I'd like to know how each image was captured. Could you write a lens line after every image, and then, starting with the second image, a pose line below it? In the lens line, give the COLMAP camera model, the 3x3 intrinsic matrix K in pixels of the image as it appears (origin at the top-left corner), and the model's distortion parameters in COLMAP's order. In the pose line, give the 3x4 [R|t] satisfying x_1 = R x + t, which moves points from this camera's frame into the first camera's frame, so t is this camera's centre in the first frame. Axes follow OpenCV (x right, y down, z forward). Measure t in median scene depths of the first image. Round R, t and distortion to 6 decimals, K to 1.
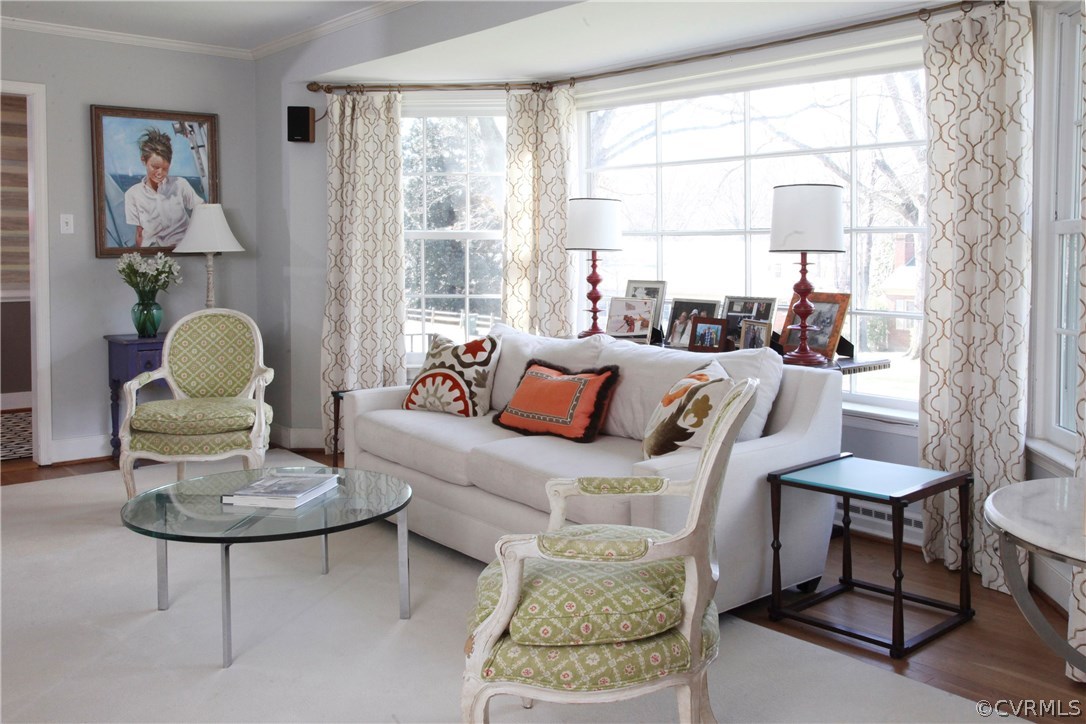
lens RADIAL K [[976.6, 0, 560.1], [0, 976.6, 337.6], [0, 0, 1]] dist [-0.013808, 0.003796]
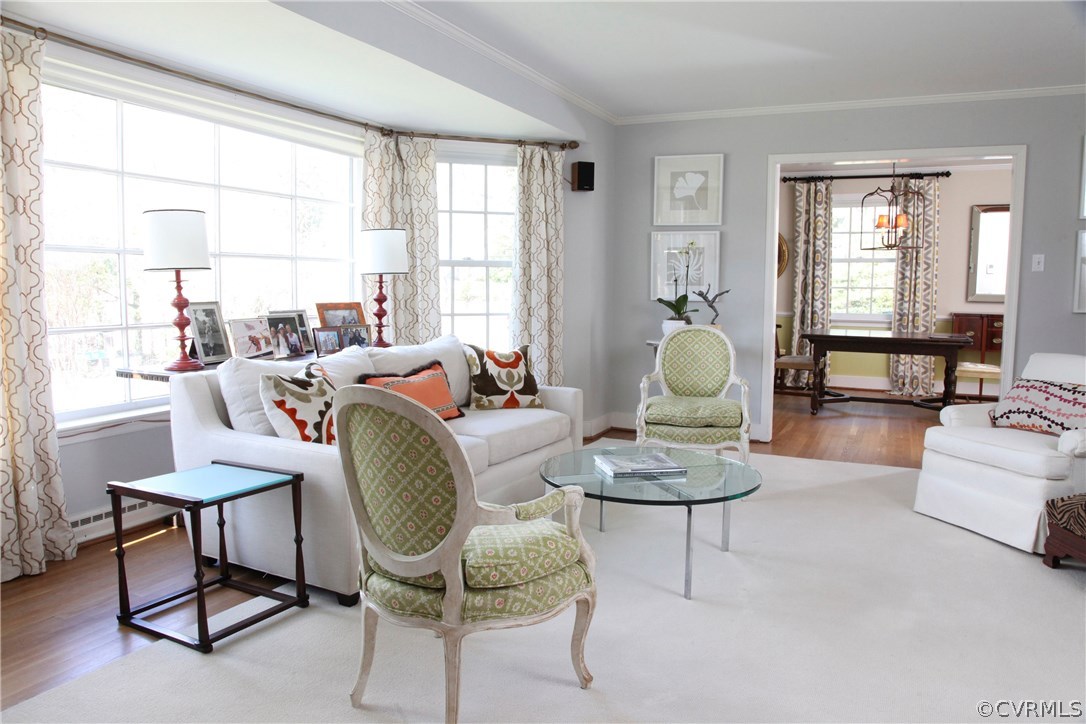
lens RADIAL K [[817.0, 0, 546.1], [0, 817.0, 357.4], [0, 0, 1]] dist [0.038931, 0.000769]
pose [[-0.378170, -0.099849, 0.920336, -0.839455], [0.068082, 0.988474, 0.135217, -0.095303], [-0.923229, 0.113793, -0.367013, 1.034167]]
